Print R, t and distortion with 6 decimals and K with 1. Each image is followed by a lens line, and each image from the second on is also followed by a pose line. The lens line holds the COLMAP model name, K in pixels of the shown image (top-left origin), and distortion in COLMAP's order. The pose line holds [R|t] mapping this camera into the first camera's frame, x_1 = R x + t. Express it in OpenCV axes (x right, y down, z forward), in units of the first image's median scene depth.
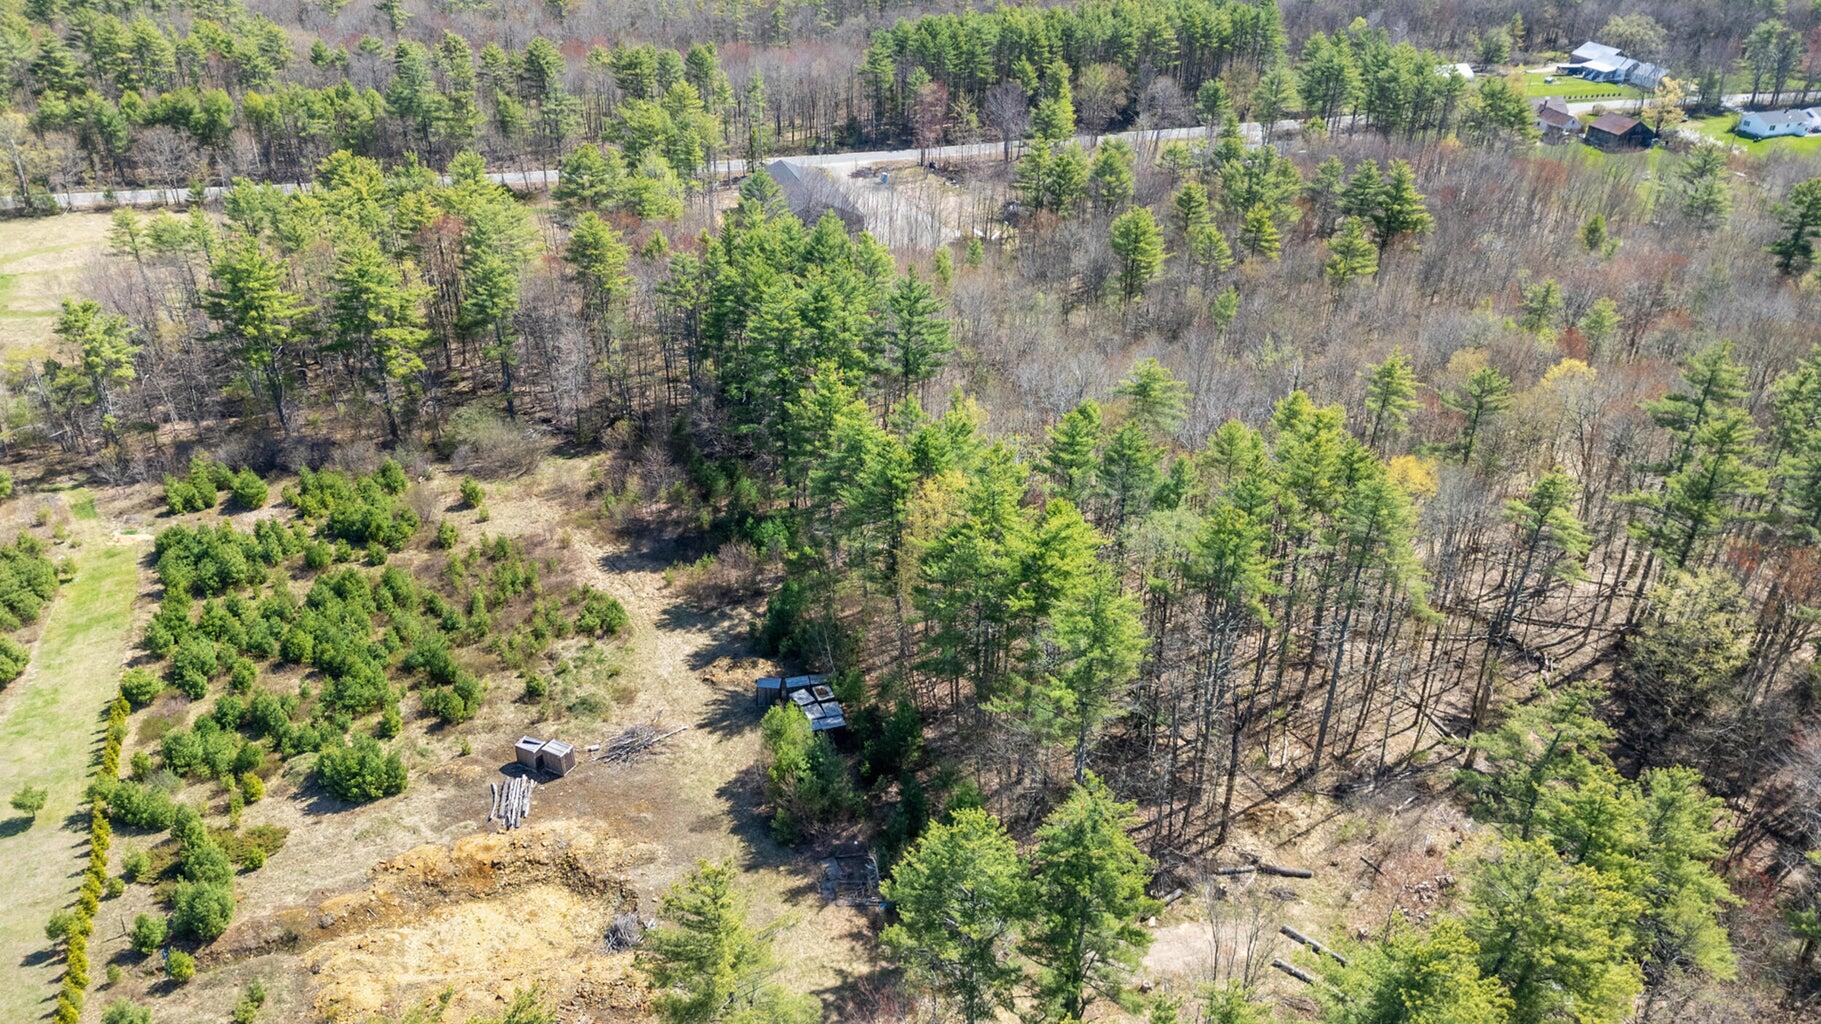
lens RADIAL K [[1350.6, 0, 904.1], [0, 1350.6, 513.9], [0, 0, 1]] dist [0.056284, -0.043672]
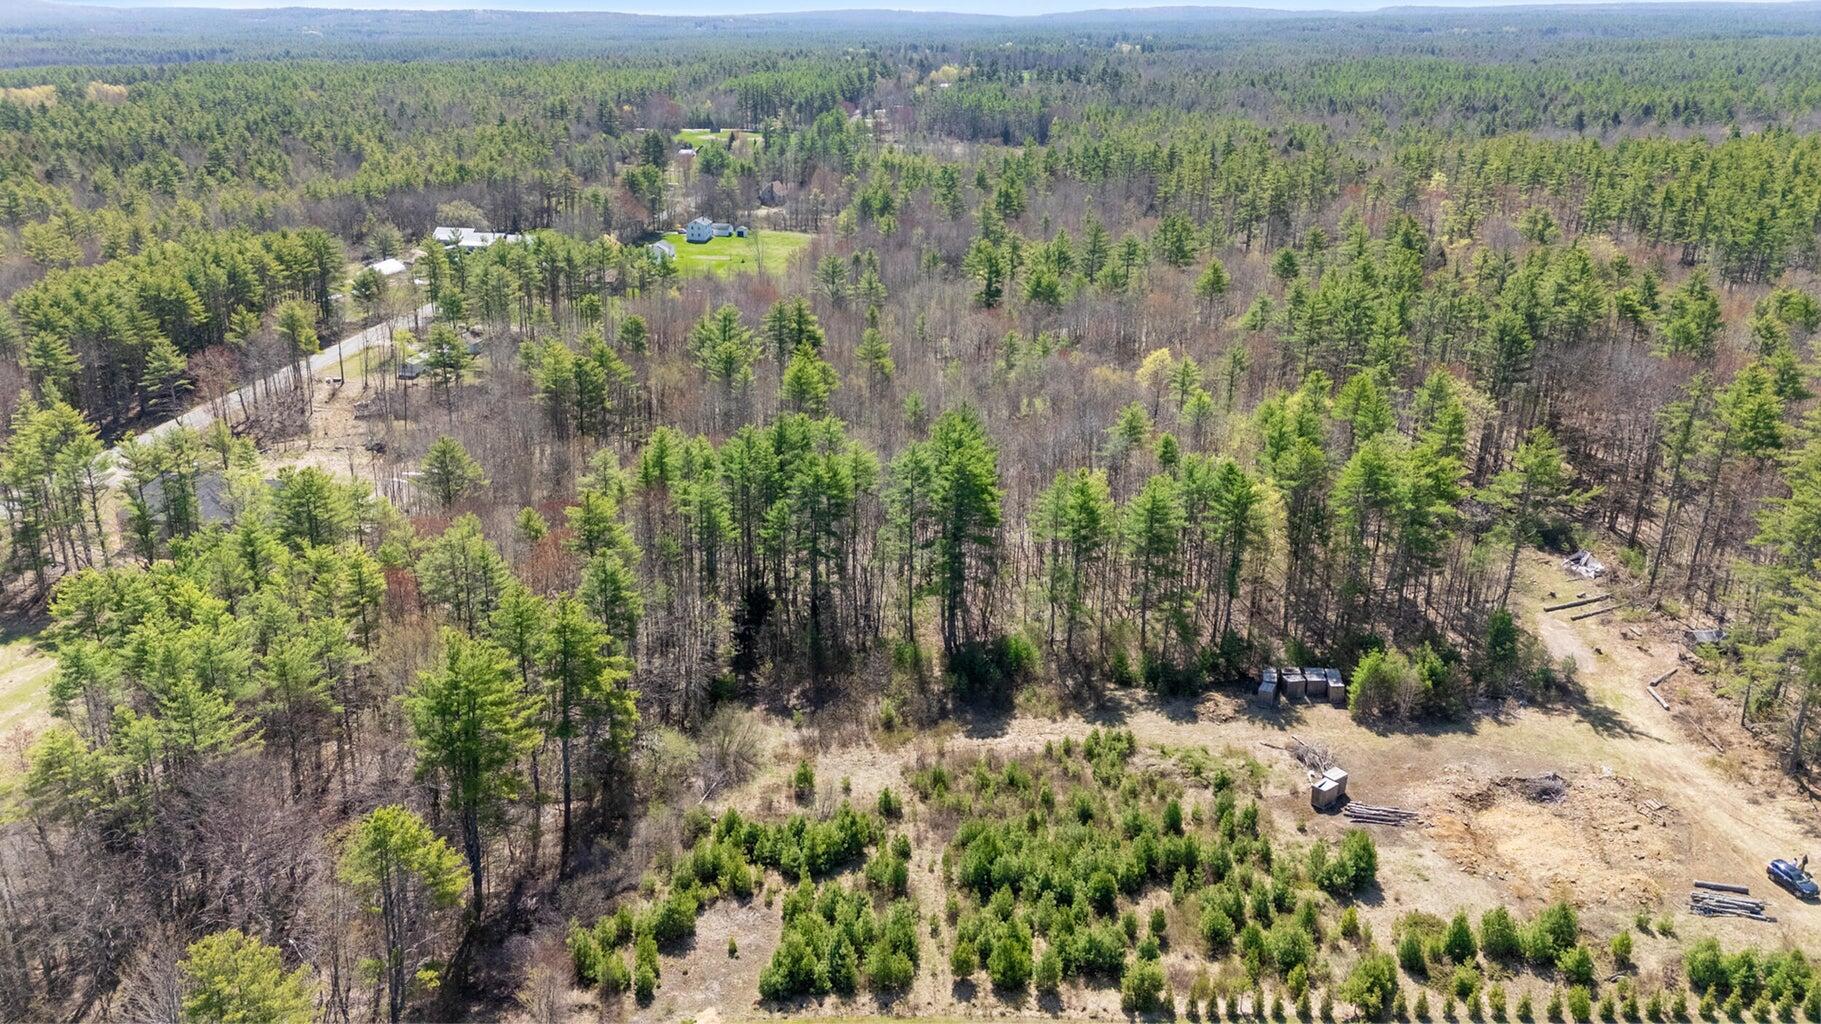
lens RADIAL K [[1350.6, 0, 833.8], [0, 1350.6, 554.9], [0, 0, 1]] dist [0.056284, -0.043672]
pose [[0.447120, -0.342059, 0.826486, -1.016170], [0.432882, 0.891328, 0.134710, -0.261131], [-0.782749, 0.297540, 0.546602, 0.457229]]
